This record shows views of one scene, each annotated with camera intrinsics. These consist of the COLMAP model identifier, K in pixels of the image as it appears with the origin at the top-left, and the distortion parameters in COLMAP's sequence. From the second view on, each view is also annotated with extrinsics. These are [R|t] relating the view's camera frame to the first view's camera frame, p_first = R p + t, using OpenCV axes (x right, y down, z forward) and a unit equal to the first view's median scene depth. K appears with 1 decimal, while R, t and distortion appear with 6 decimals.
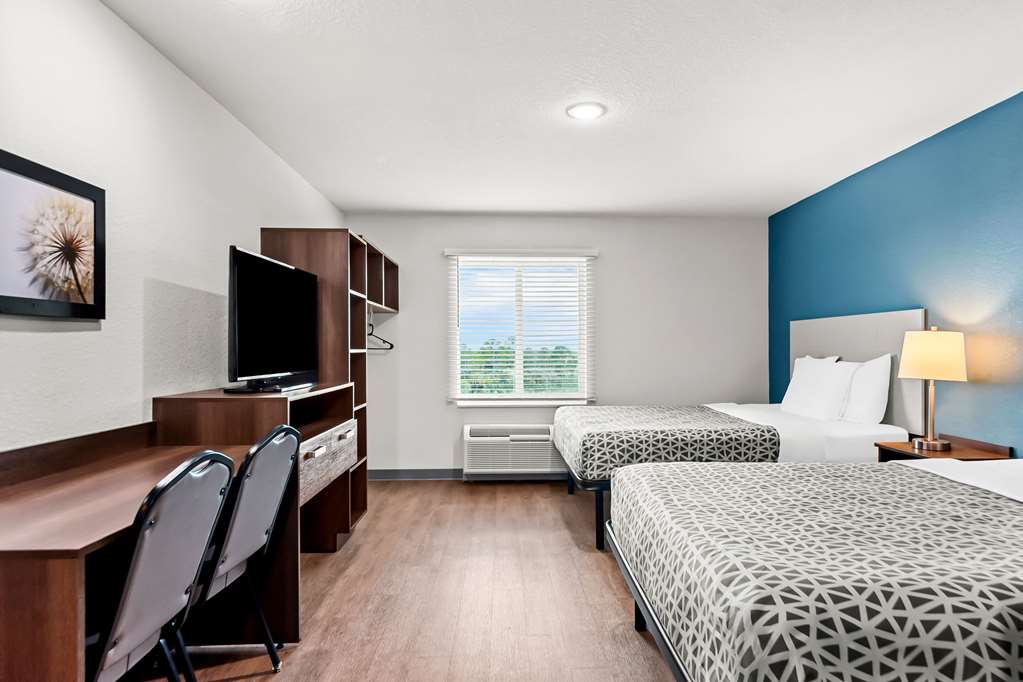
lens RADIAL K [[555.5, 0, 511.5], [0, 555.5, 341.0], [0, 0, 1]] dist [-0.001882, 0.000011]
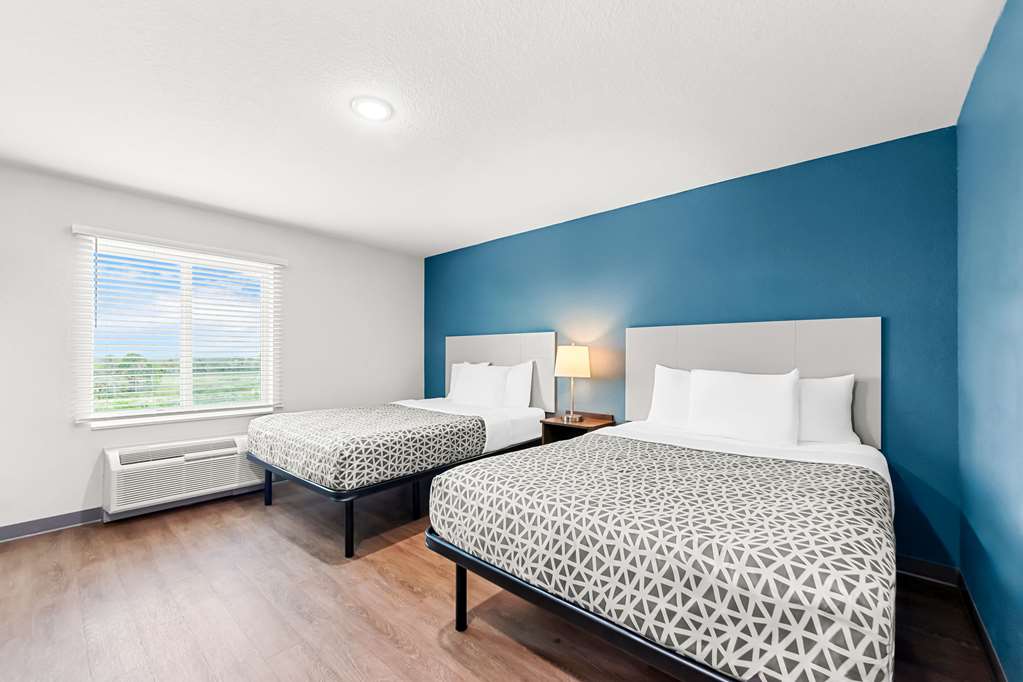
lens RADIAL K [[411.5, 0, 511.0], [0, 411.5, 352.4], [0, 0, 1]] dist [-0.000672, -0.000192]
pose [[0.689764, 0.011909, 0.723936, -0.185312], [-0.013590, 0.999902, -0.003500, 0.006930], [-0.723906, -0.007424, 0.689858, 0.292051]]
